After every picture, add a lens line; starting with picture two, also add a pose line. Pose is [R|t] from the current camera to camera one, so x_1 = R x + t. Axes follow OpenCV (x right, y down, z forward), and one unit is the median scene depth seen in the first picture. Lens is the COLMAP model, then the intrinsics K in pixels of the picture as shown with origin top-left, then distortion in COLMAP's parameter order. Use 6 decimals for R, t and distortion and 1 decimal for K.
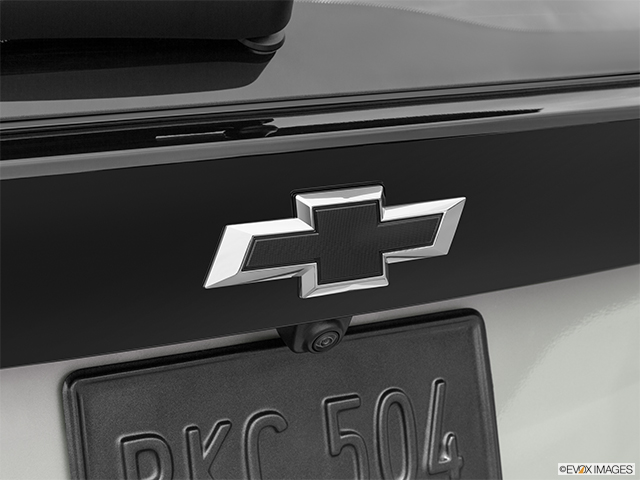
lens RADIAL K [[1423.5, 0, 324.3], [0, 1423.5, 240.4], [0, 0, 1]] dist [0.102566, 0.000000]
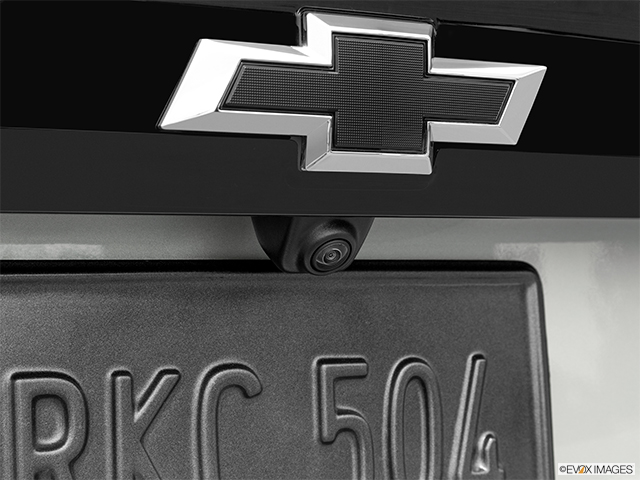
lens RADIAL K [[1502.3, 0, 315.0], [0, 1502.3, 239.5], [0, 0, 1]] dist [0.108067, 0.000000]
pose [[0.997103, 0.069364, 0.031201, -0.028054], [-0.066058, 0.993112, -0.096774, 0.127733], [-0.037699, 0.094433, 0.994817, 0.284821]]
